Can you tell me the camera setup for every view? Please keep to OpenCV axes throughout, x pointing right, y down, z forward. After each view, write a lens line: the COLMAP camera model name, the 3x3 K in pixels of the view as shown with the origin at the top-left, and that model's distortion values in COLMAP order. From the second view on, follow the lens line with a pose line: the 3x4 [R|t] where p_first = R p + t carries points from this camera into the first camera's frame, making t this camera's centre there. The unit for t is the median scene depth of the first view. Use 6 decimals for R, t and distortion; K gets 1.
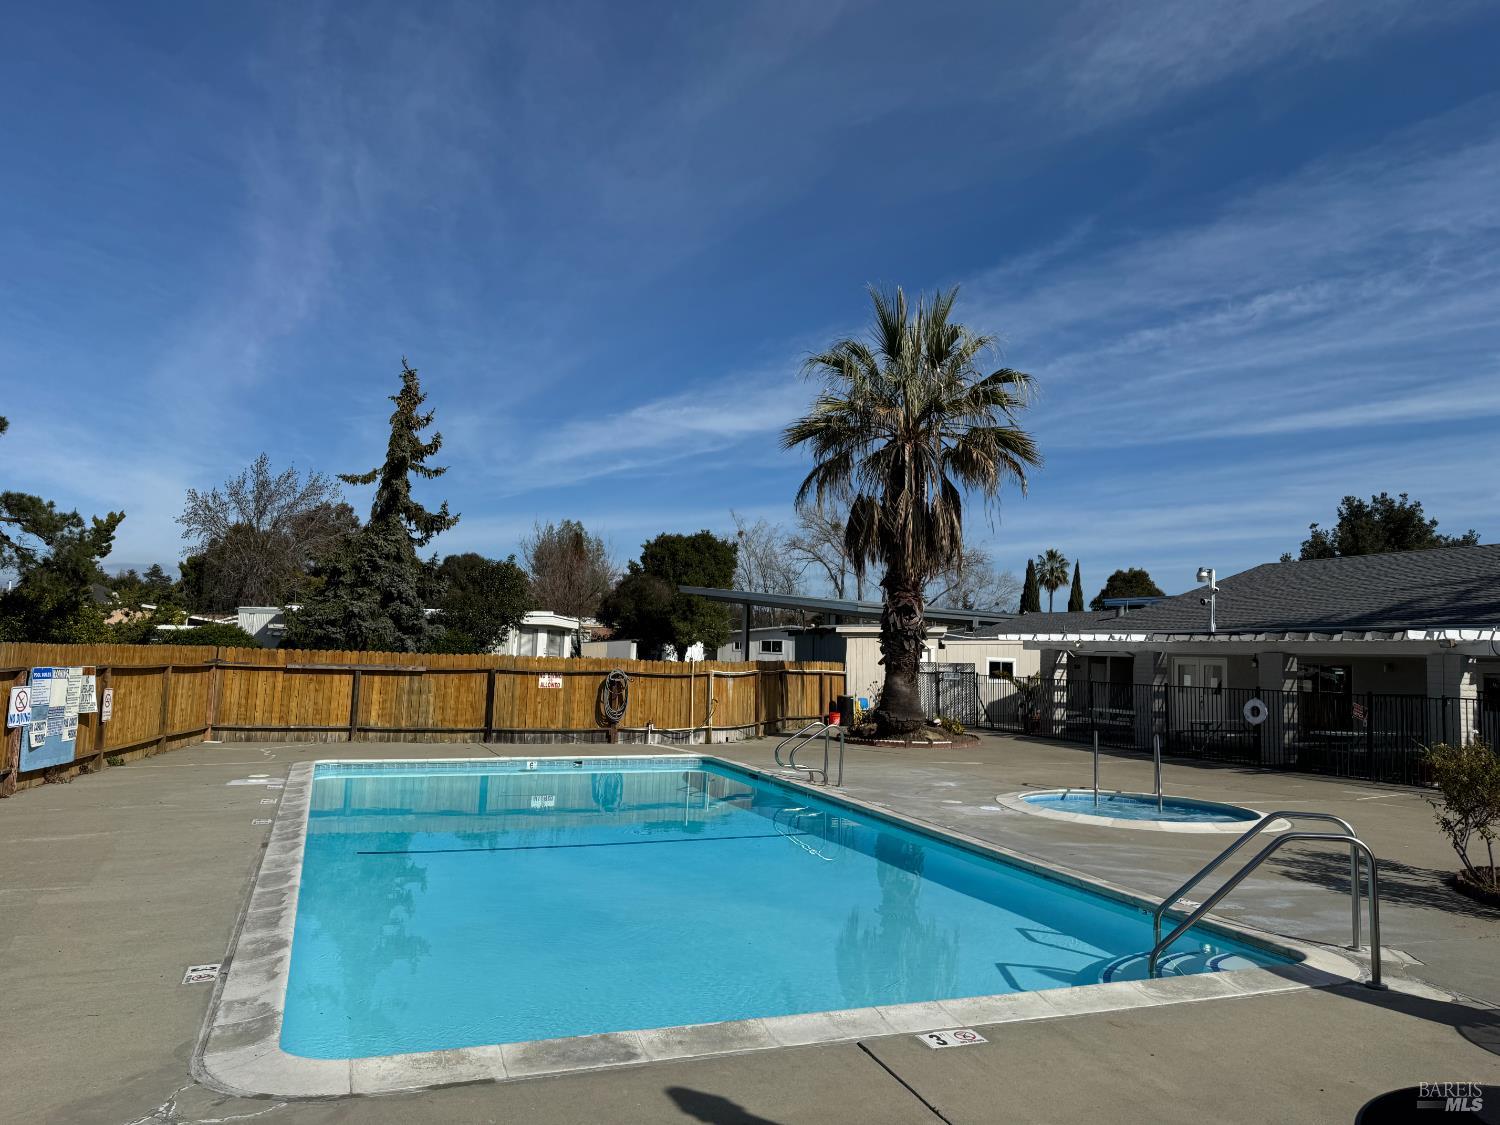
lens RADIAL K [[1049.1, 0, 750.0], [0, 1049.1, 562.5], [0, 0, 1]] dist [0.107323, -0.002067]
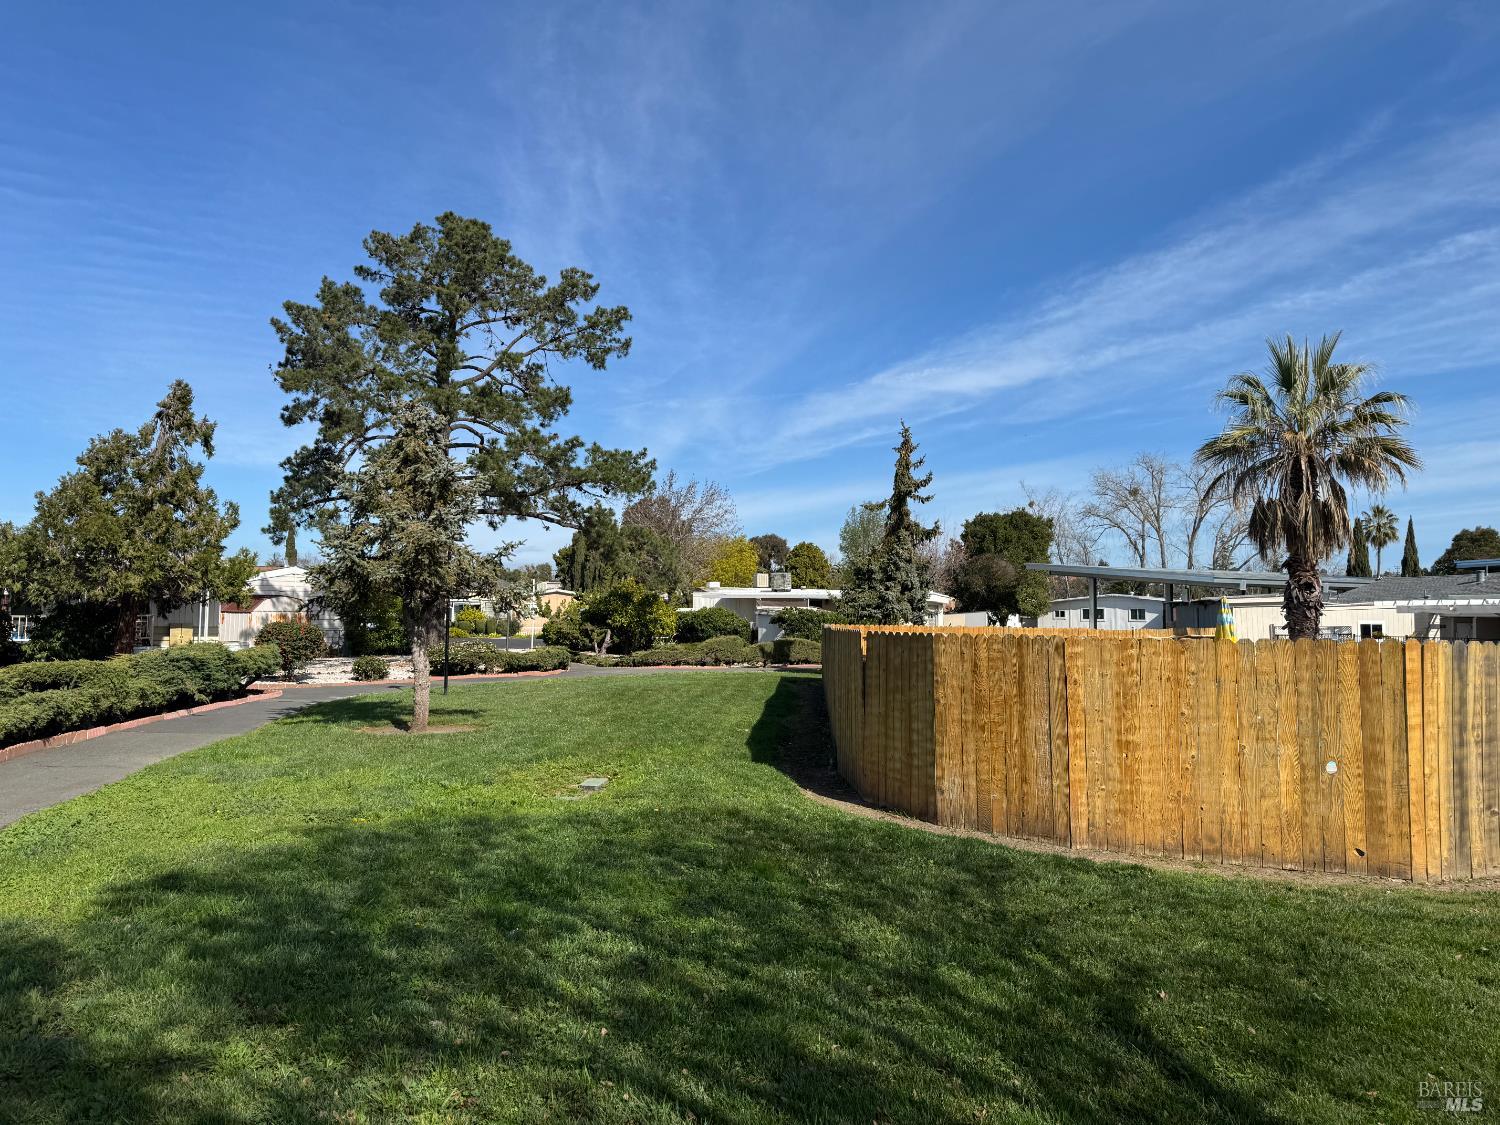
lens RADIAL K [[1065.7, 0, 708.5], [0, 1065.7, 557.7], [0, 0, 1]] dist [0.045671, -0.053276]
pose [[0.964697, -0.038786, -0.260492, -0.079516], [0.045355, 0.998785, 0.019252, -0.017906], [0.259429, -0.030388, 0.965284, -0.170343]]
